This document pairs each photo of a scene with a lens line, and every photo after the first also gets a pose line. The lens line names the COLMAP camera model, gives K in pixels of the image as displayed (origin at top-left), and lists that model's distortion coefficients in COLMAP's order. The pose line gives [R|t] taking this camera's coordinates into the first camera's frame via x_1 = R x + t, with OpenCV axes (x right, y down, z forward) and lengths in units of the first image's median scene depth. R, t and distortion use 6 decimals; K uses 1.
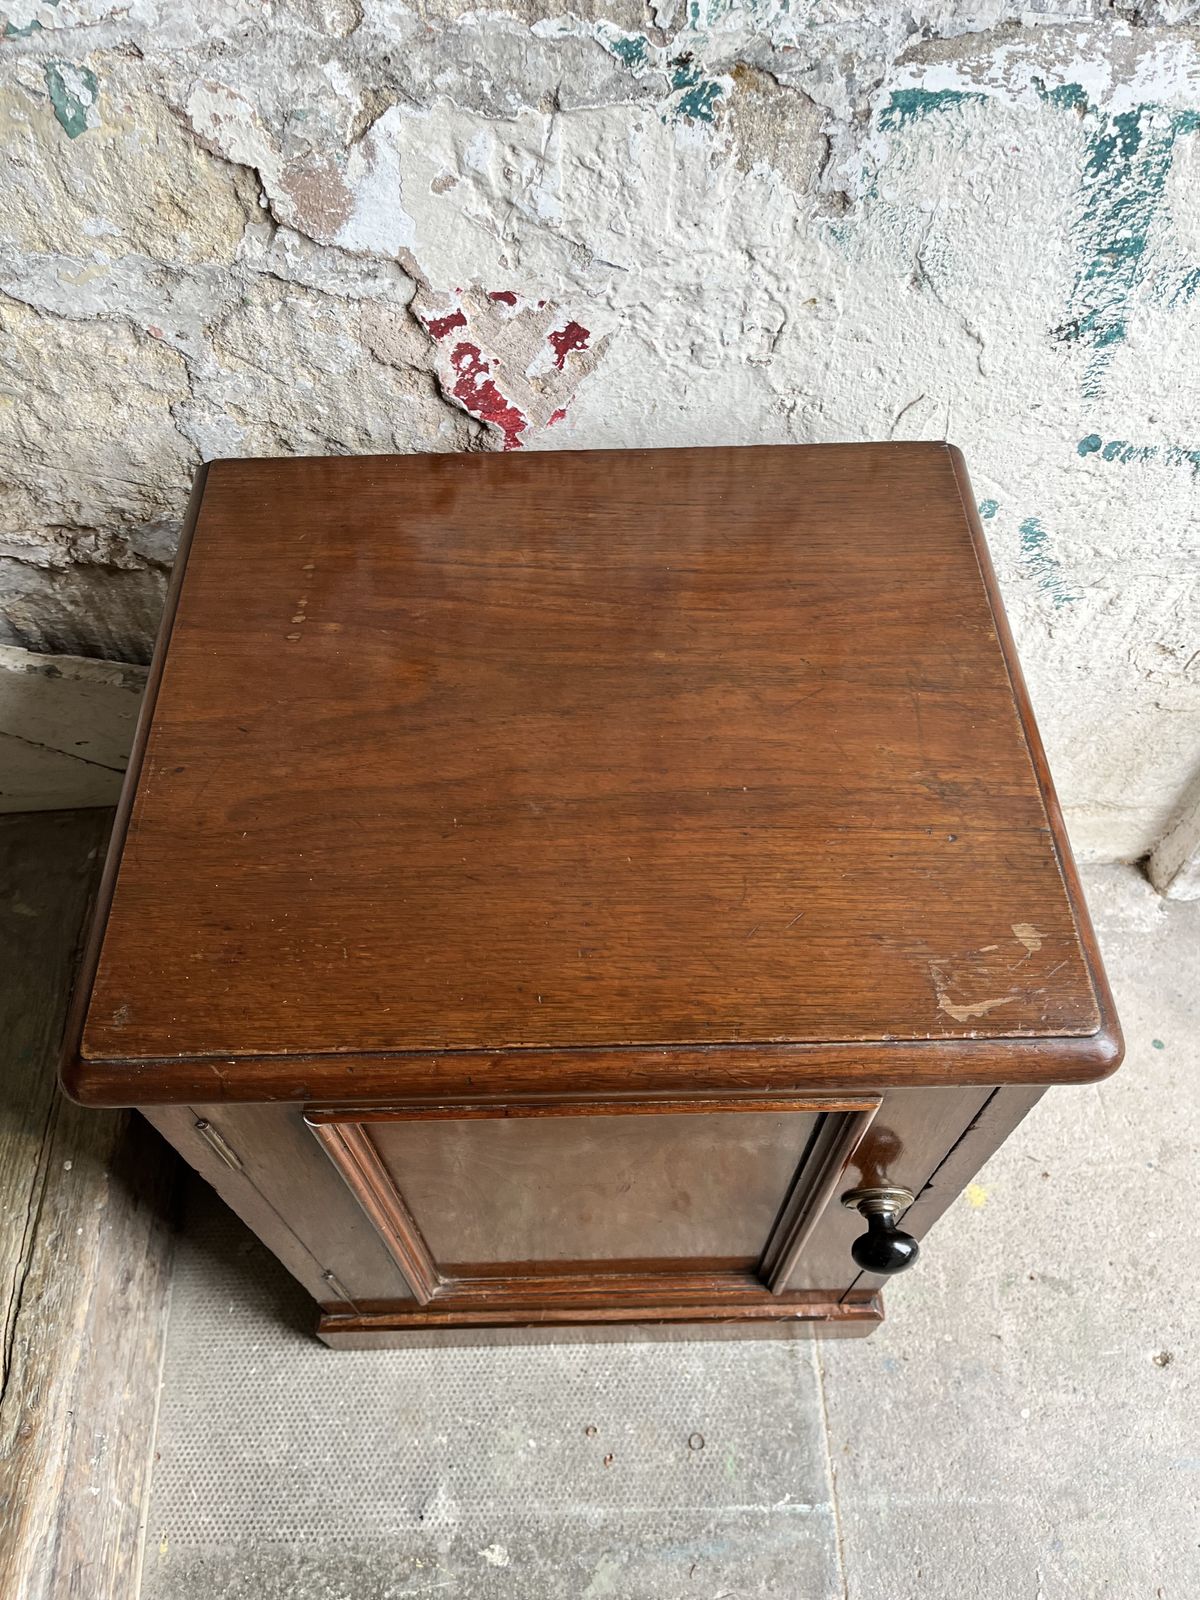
lens RADIAL K [[1216.7, 0, 600.0], [0, 1216.7, 796.1], [0, 0, 1]] dist [0.077189, -0.119970]
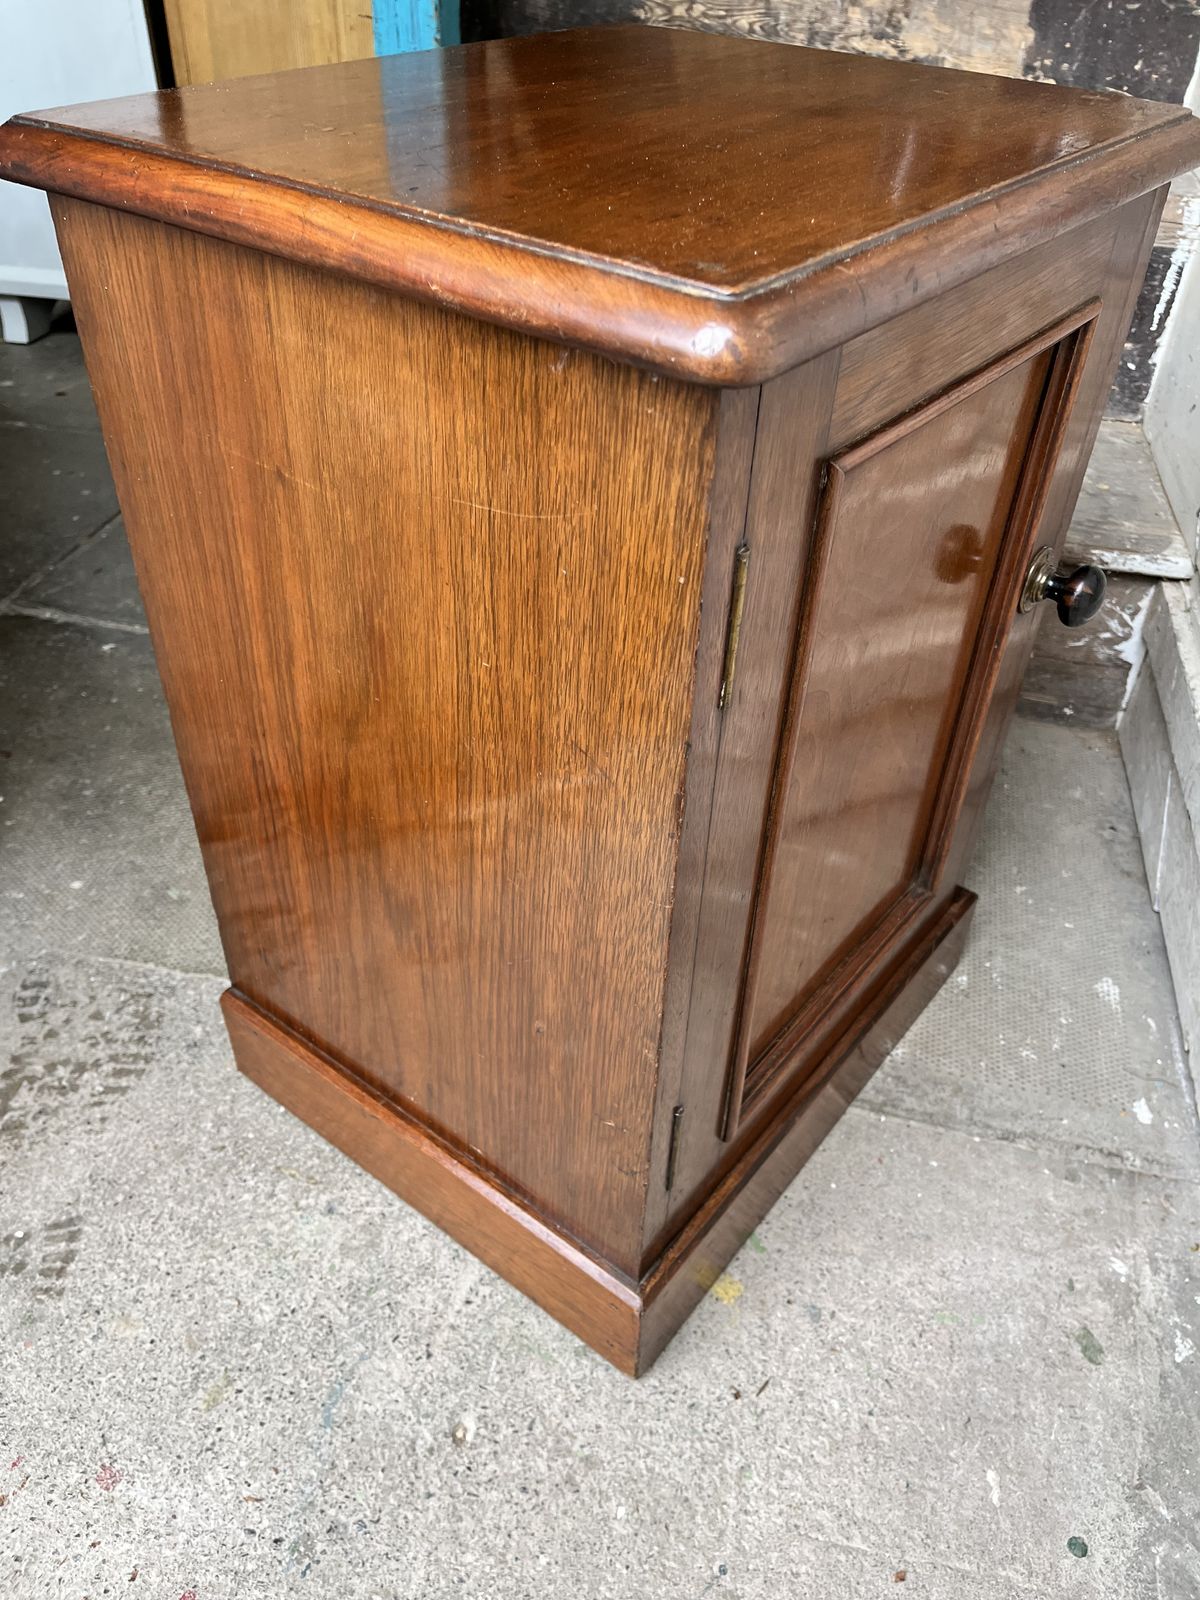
lens RADIAL K [[1227.5, 0, 592.9], [0, 1227.5, 811.2], [0, 0, 1]] dist [0.054810, -0.098323]
pose [[-0.262804, 0.611253, -0.746528, 1.076840], [-0.824005, 0.260329, 0.503235, -0.077436], [0.501947, 0.747394, 0.435260, 0.667135]]
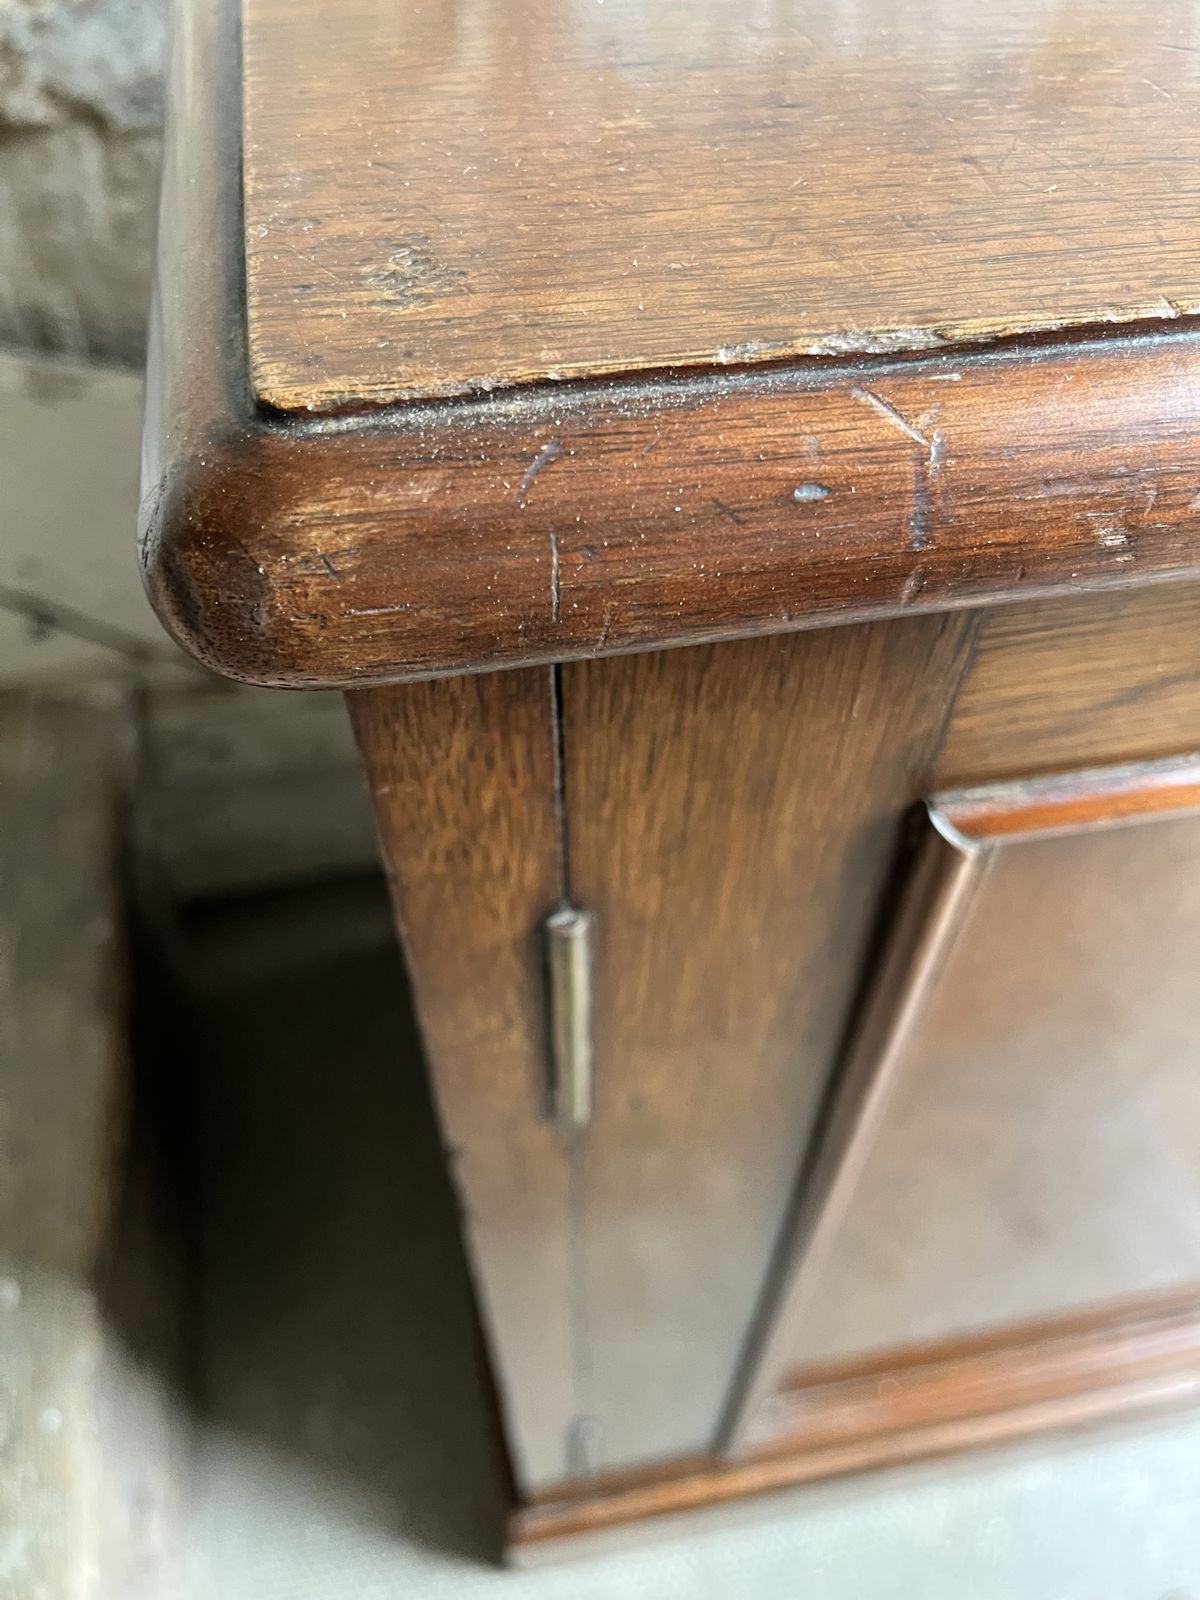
lens RADIAL K [[1227.5, 0, 586.1], [0, 1227.5, 793.5], [0, 0, 1]] dist [0.054810, -0.098323]
pose [[0.986976, -0.115350, 0.112125, -0.287731], [0.125727, 0.987943, -0.090345, 0.218978], [-0.100352, 0.103265, 0.989579, 0.572793]]
